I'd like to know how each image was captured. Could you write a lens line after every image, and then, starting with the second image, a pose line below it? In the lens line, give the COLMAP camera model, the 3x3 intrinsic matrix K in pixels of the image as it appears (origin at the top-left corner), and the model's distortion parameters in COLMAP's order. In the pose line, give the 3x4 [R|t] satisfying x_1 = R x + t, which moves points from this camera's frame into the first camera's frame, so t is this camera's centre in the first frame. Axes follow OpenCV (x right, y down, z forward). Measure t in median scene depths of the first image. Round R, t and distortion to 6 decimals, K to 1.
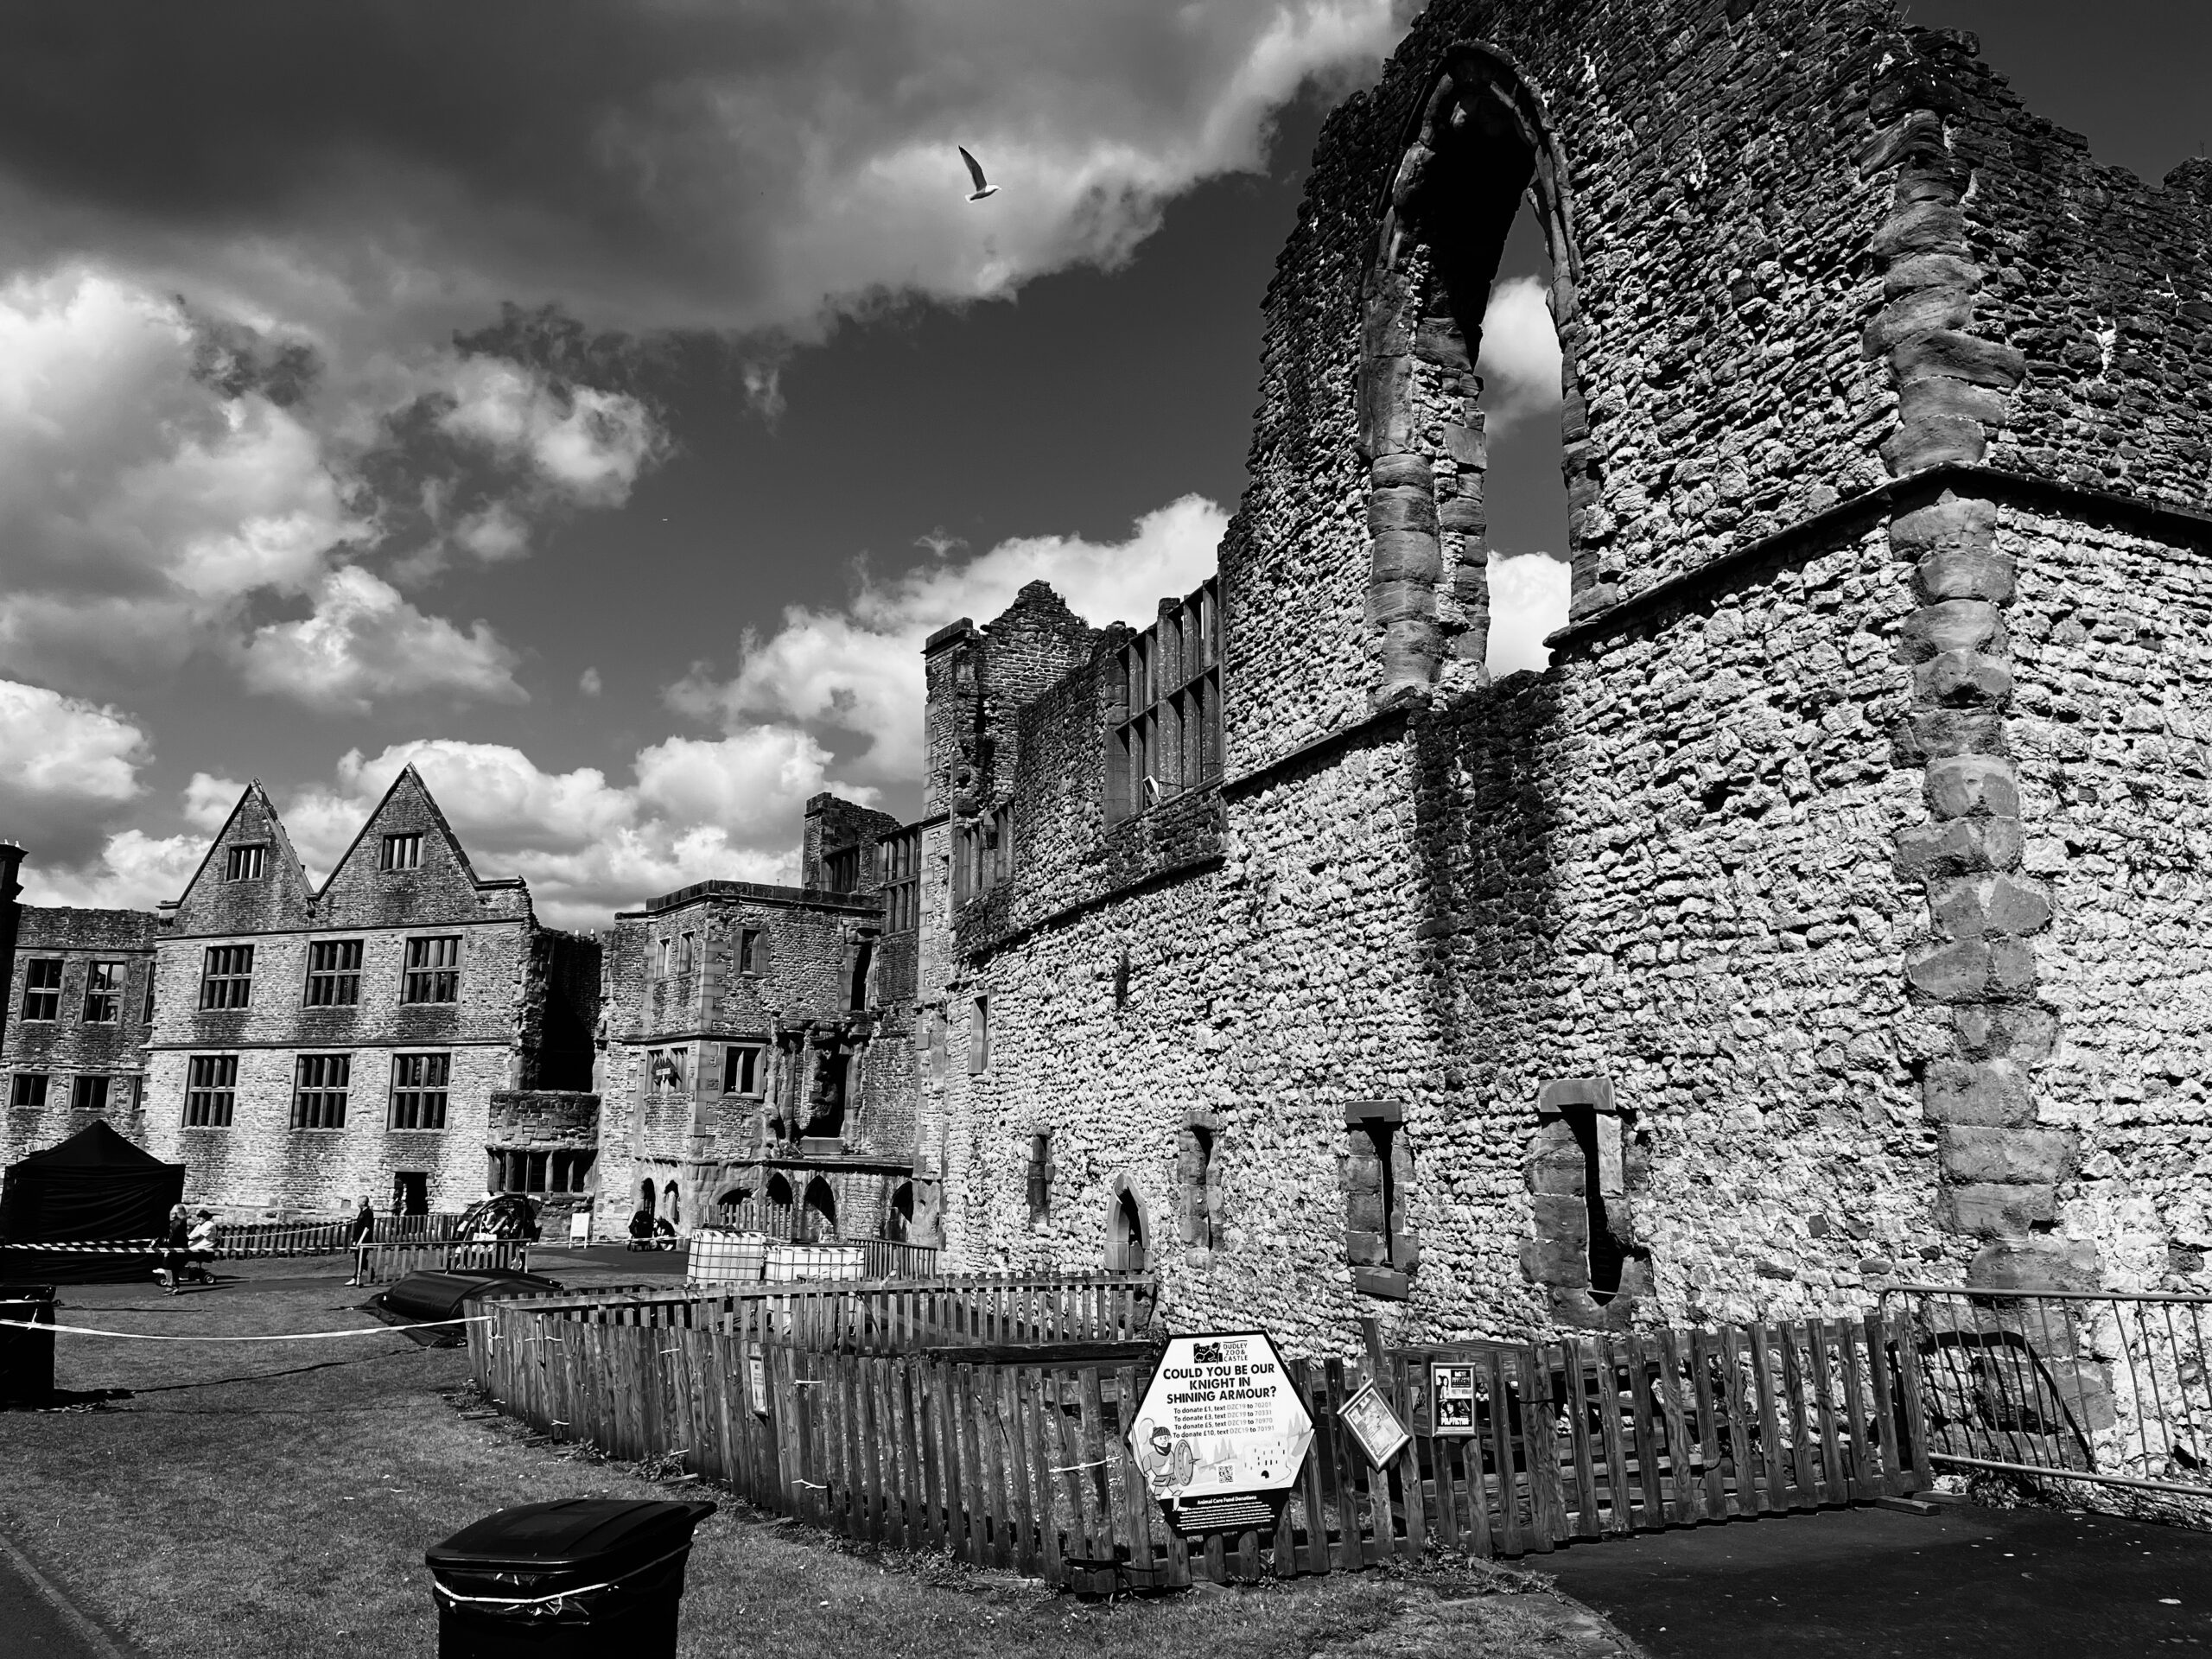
lens RADIAL K [[1650.4, 0, 1103.5], [0, 1650.4, 832.2], [0, 0, 1]] dist [0.051770, -0.035185]
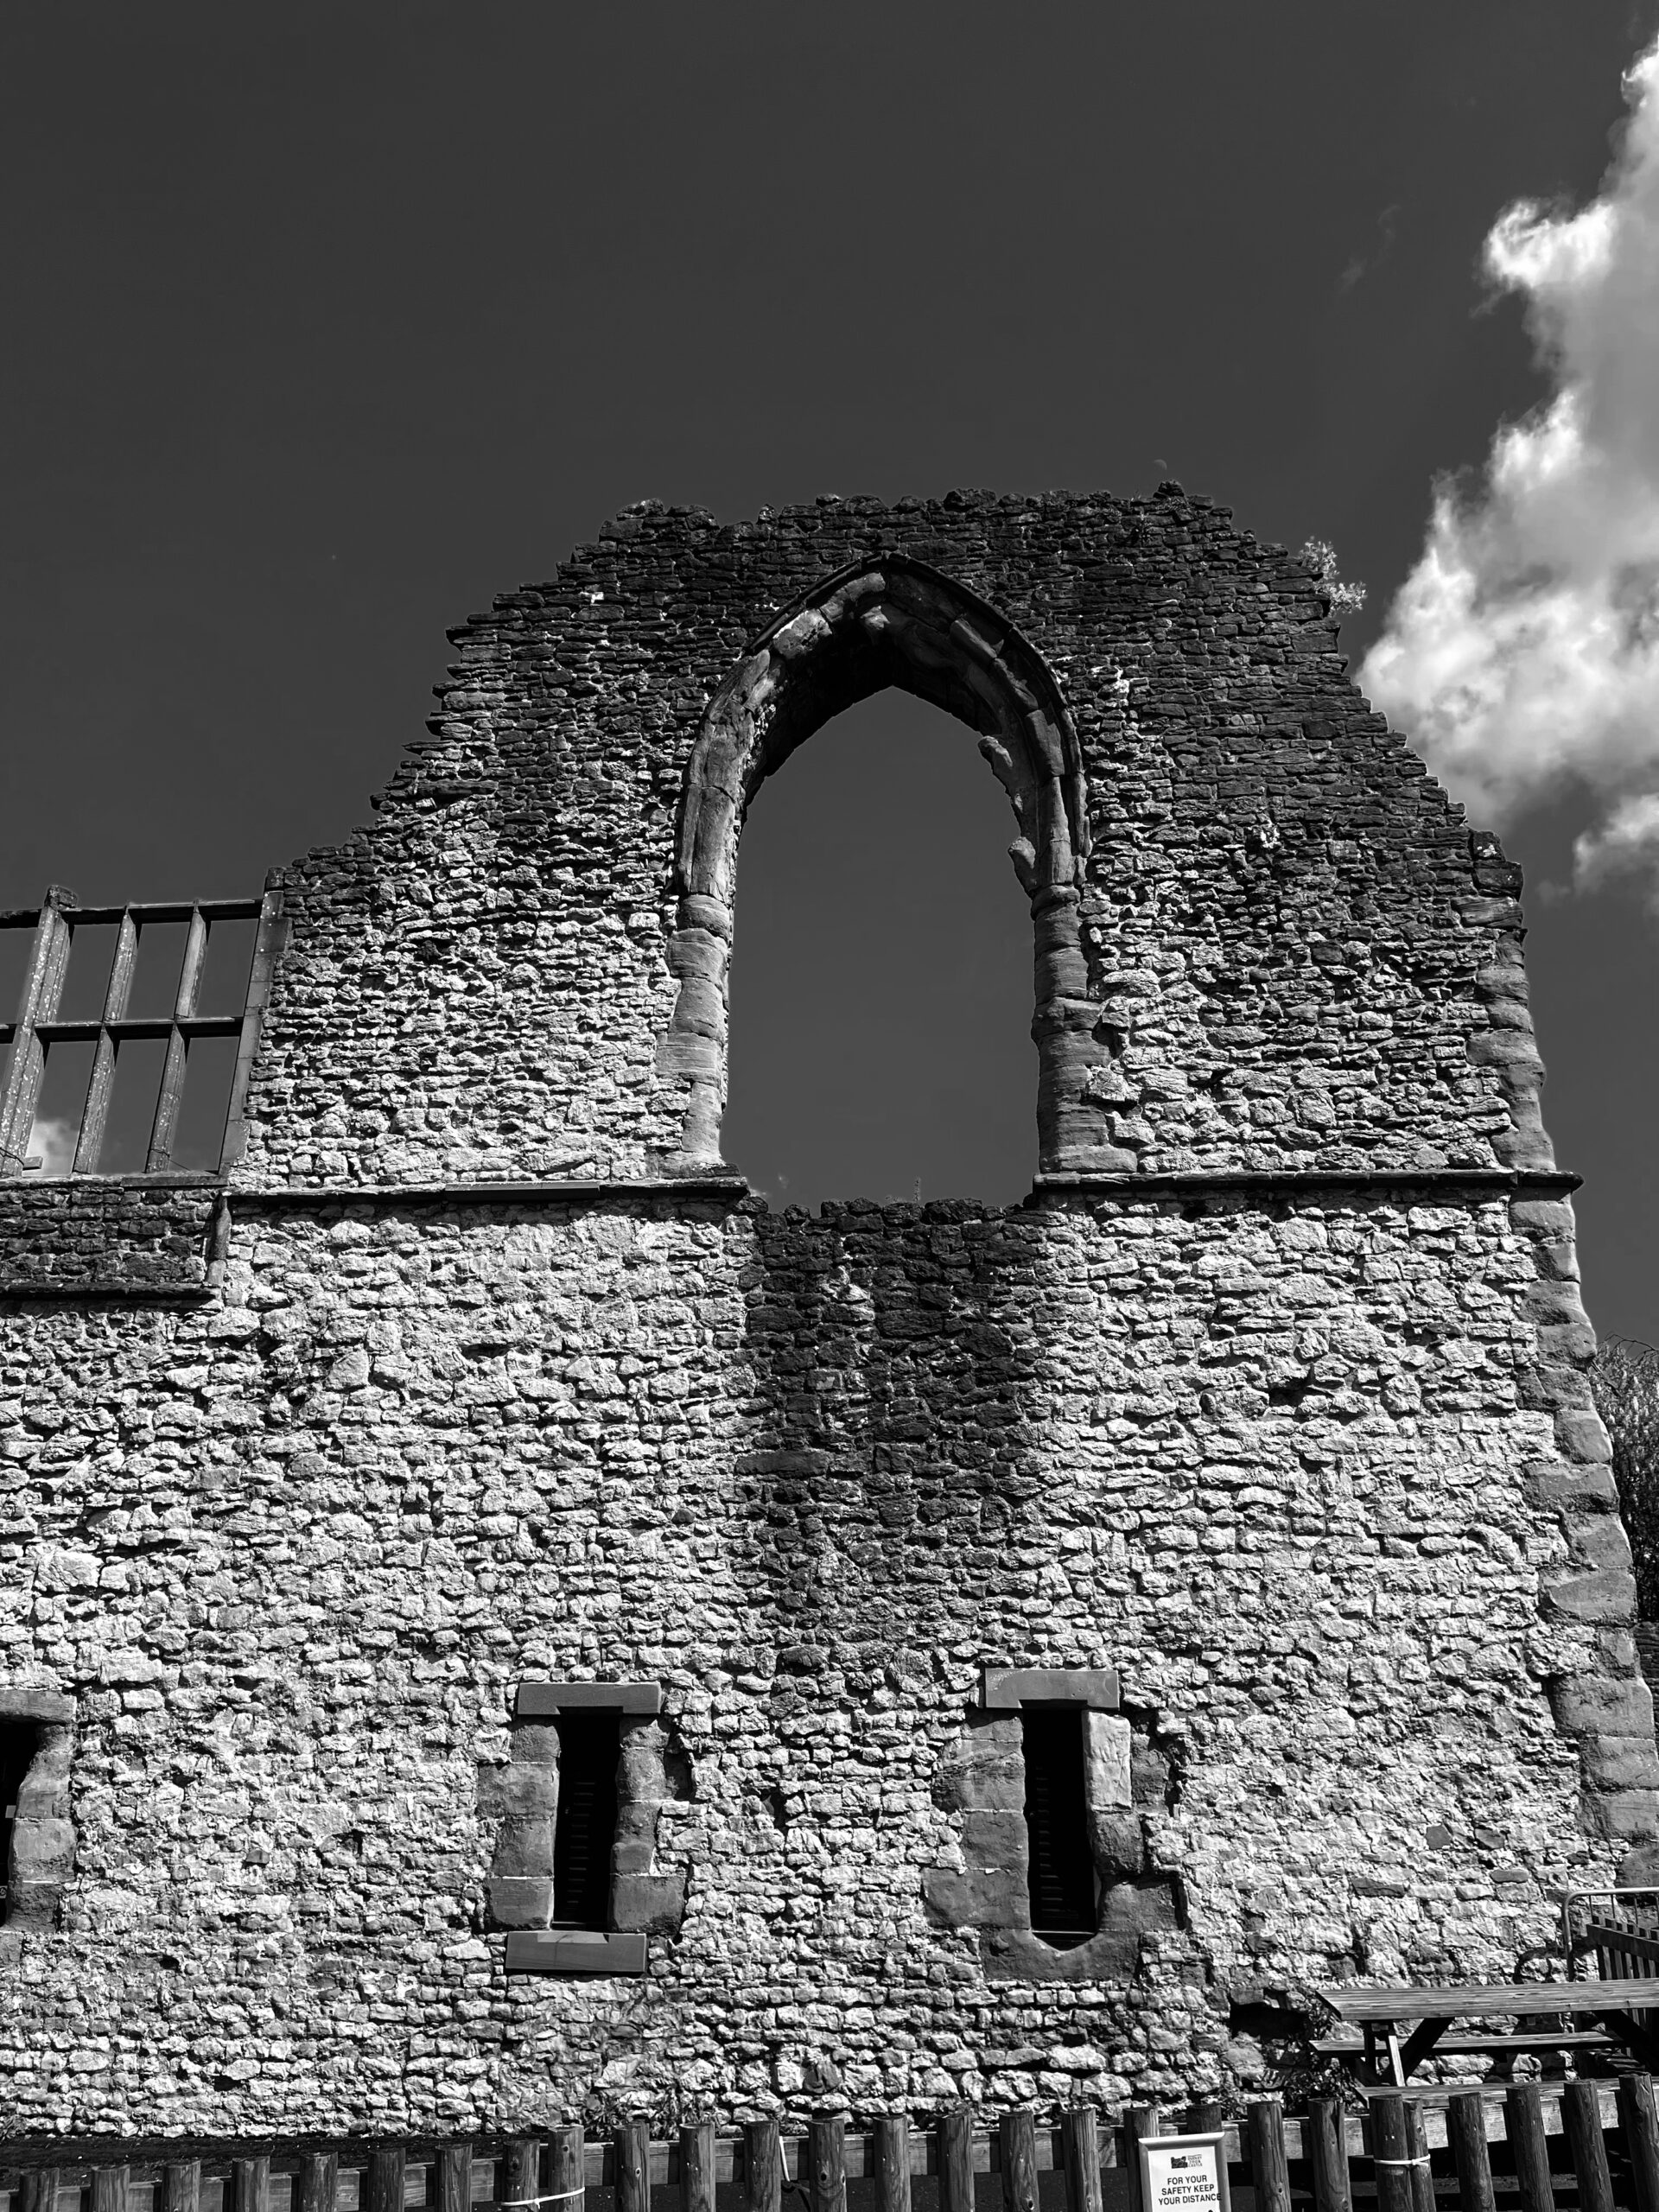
lens RADIAL K [[1650.4, 0, 831.4], [0, 1650.4, 1101.0], [0, 0, 1]] dist [0.051770, -0.035185]
pose [[0.449739, 0.342461, 0.824897, -0.574054], [-0.173989, 0.939470, -0.295167, 0.139204], [-0.876049, -0.010775, 0.482101, 0.648535]]
